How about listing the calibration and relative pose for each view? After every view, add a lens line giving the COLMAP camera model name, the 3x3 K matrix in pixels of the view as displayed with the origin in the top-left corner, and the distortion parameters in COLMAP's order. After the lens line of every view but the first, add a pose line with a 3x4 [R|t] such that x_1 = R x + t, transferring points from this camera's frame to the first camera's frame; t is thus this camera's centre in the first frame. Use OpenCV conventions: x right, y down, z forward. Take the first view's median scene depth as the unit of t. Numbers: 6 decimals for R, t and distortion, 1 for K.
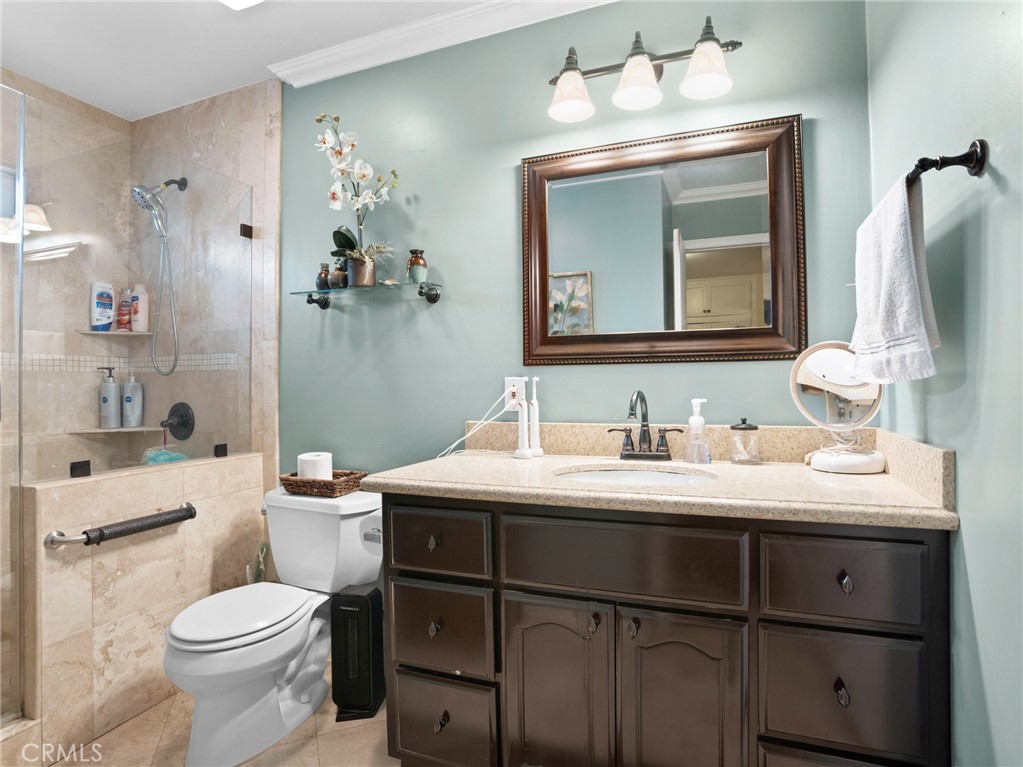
lens RADIAL K [[531.0, 0, 518.0], [0, 531.0, 380.5], [0, 0, 1]] dist [-0.071463, 0.031866]
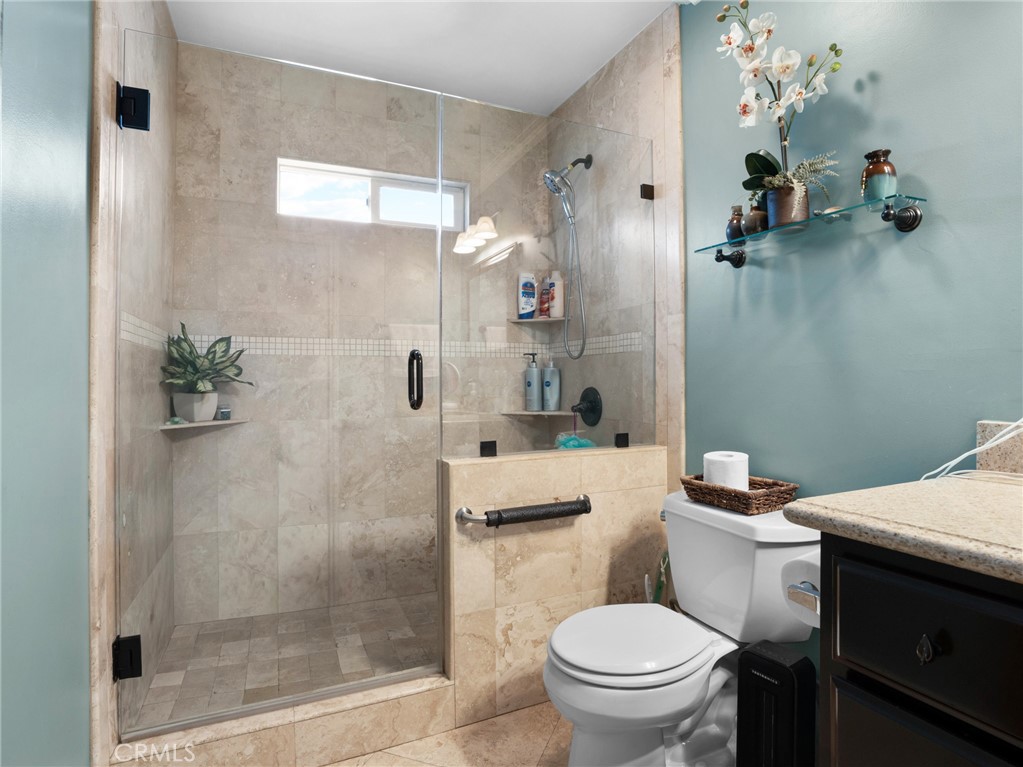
lens RADIAL K [[531.0, 0, 518.0], [0, 531.0, 380.5], [0, 0, 1]] dist [-0.071463, 0.031866]
pose [[0.713188, 0.002945, -0.700967, -0.065410], [0.006339, 0.999923, 0.010650, 0.022539], [0.700944, -0.012039, 0.713114, 0.242521]]
